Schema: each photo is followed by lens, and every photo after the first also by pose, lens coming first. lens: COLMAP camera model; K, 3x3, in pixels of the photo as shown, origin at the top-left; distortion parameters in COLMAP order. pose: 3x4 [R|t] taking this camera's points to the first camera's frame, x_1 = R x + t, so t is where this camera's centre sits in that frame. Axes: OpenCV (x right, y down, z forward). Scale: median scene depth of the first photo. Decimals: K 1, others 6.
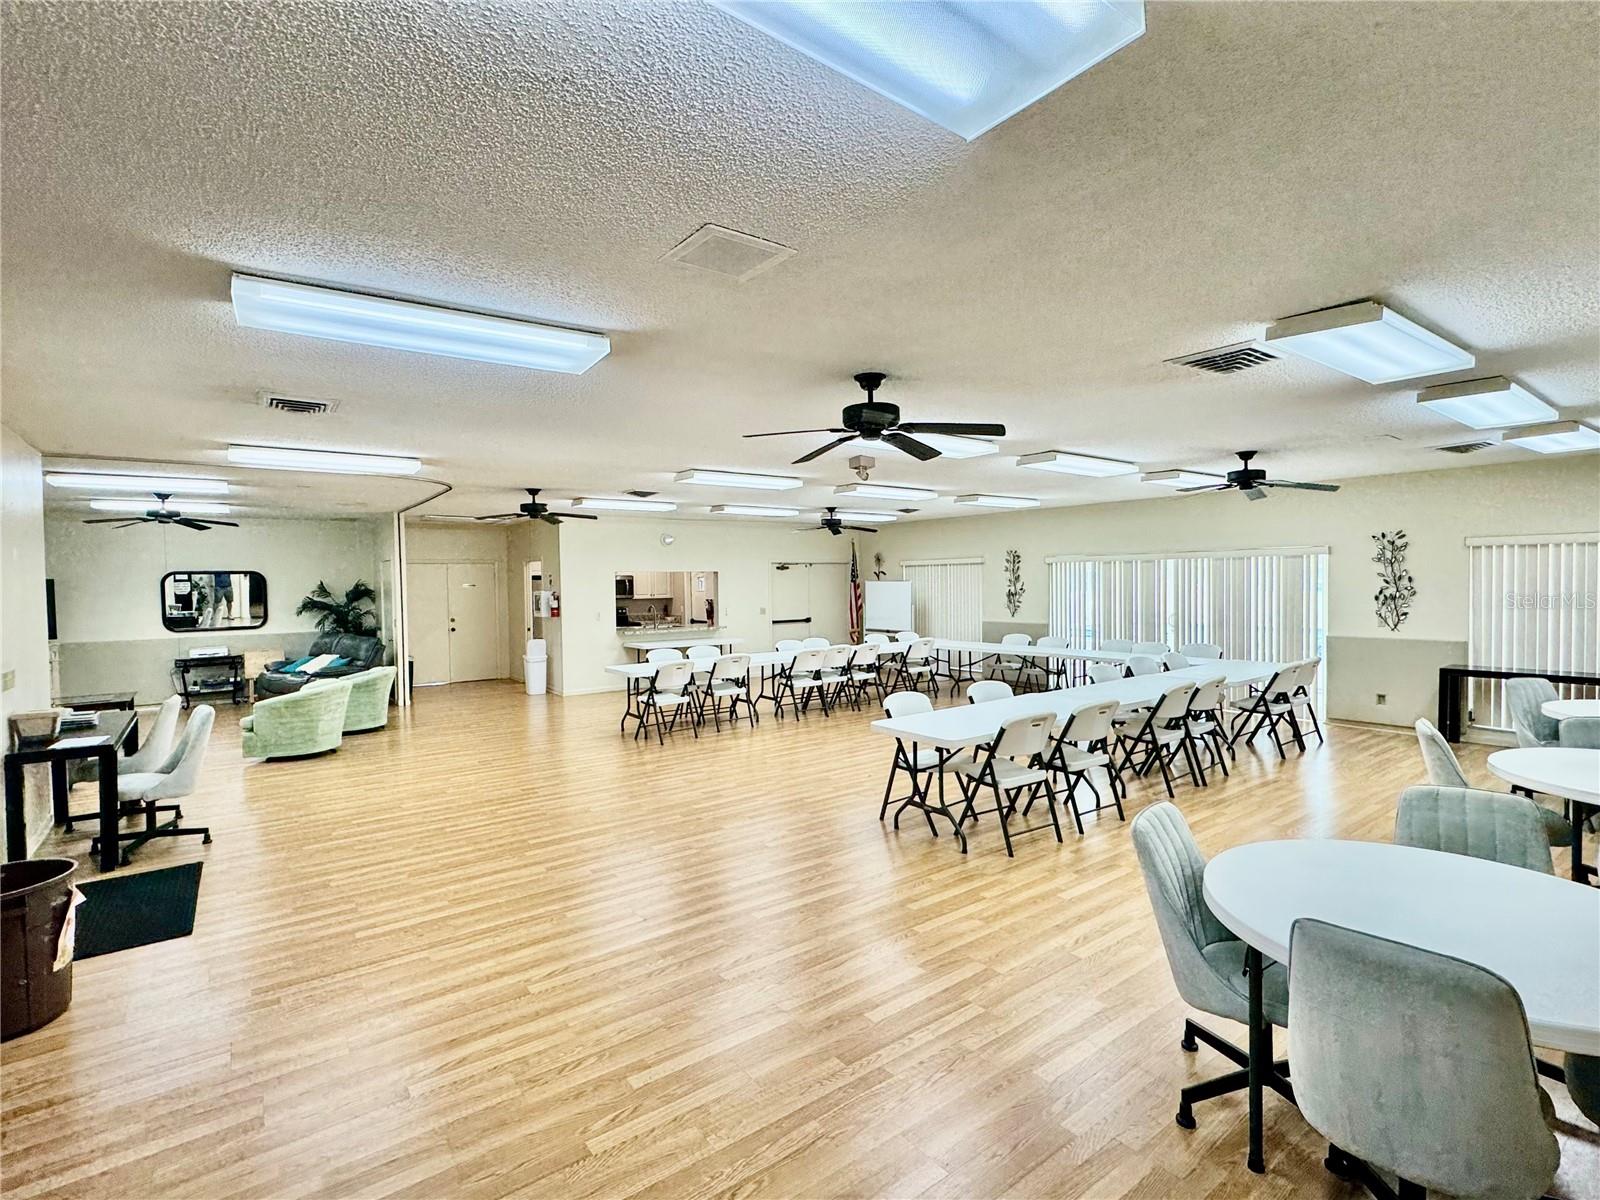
lens RADIAL K [[761.7, 0, 799.0], [0, 761.7, 600.8], [0, 0, 1]] dist [-0.001881, -0.000158]
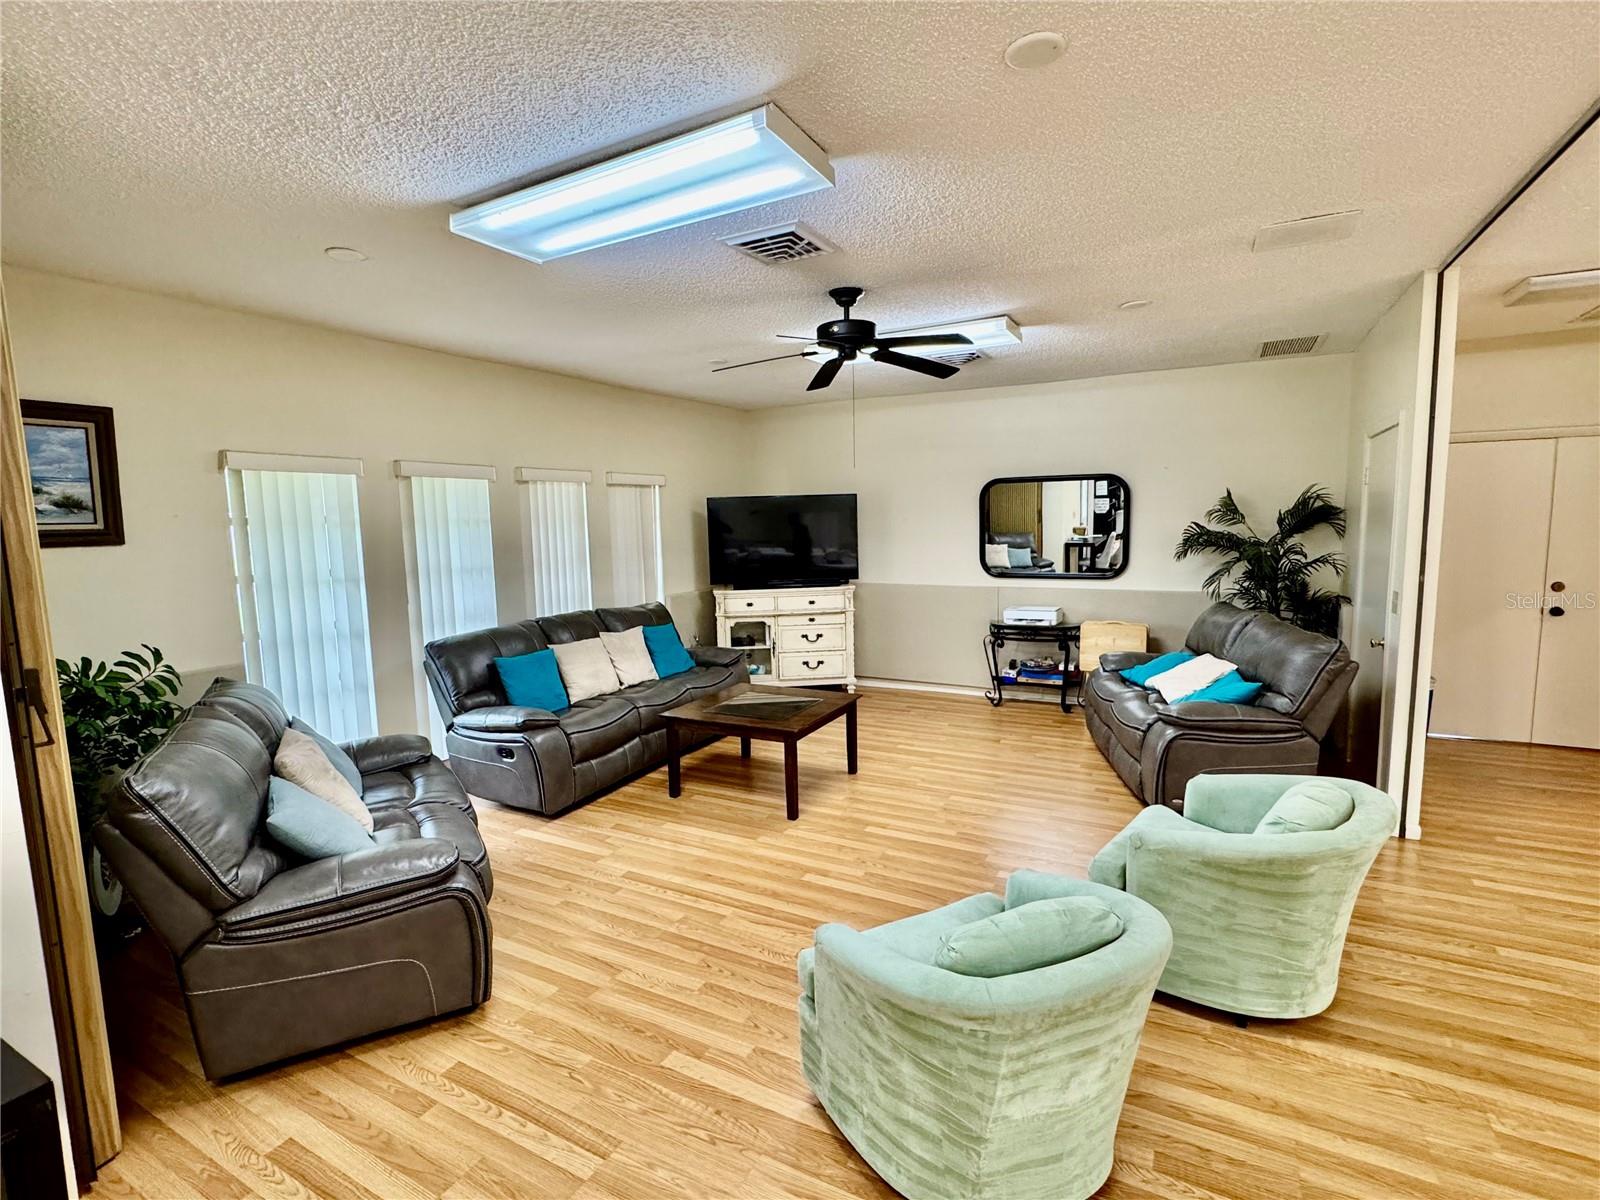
lens RADIAL K [[761.7, 0, 797.1], [0, 761.7, 602.0], [0, 0, 1]] dist [-0.001881, -0.000158]
pose [[0.420007, 0.107151, -0.901173, -0.320857], [-0.012326, 0.993587, 0.112395, -0.006324], [0.907437, -0.036099, 0.418635, 0.584567]]
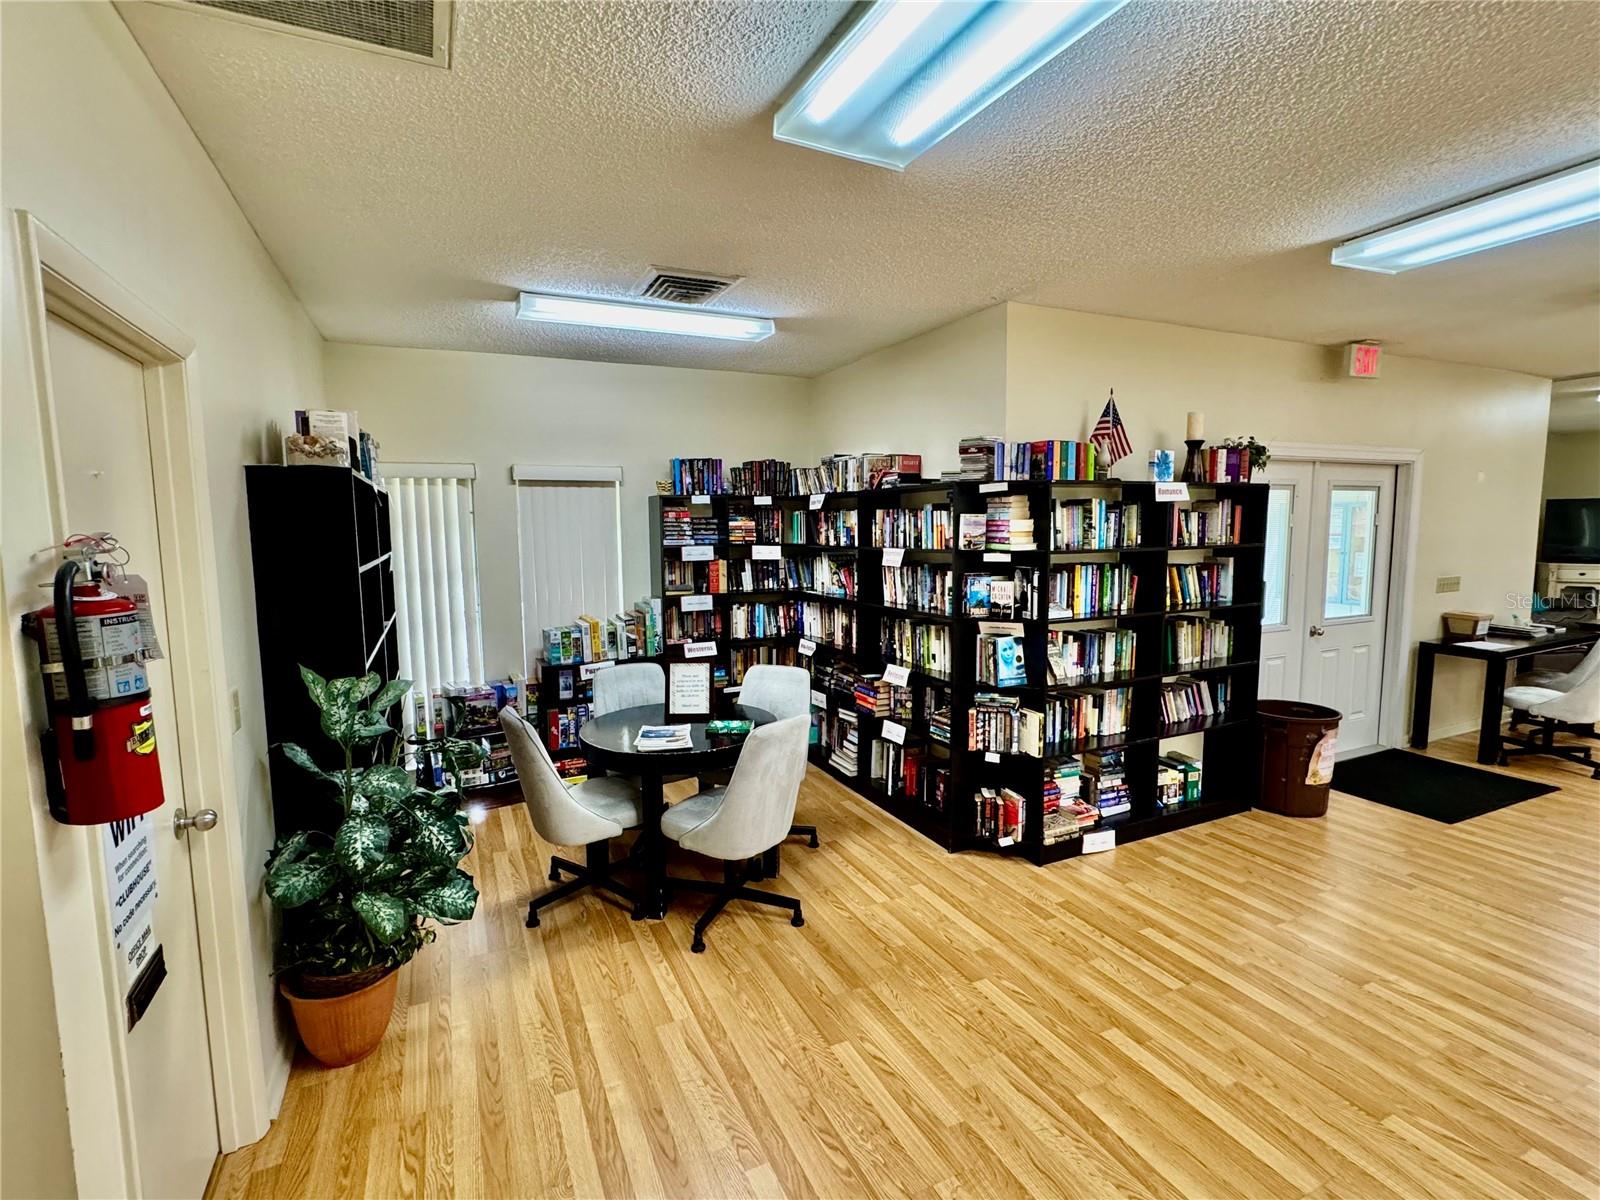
lens RADIAL K [[761.7, 0, 800.5], [0, 761.7, 598.7], [0, 0, 1]] dist [-0.001881, -0.000158]
pose [[-0.193269, 0.119752, -0.973810, 0.300259], [-0.014711, 0.992058, 0.124915, -0.006909], [0.981035, 0.038468, -0.189973, 0.194503]]
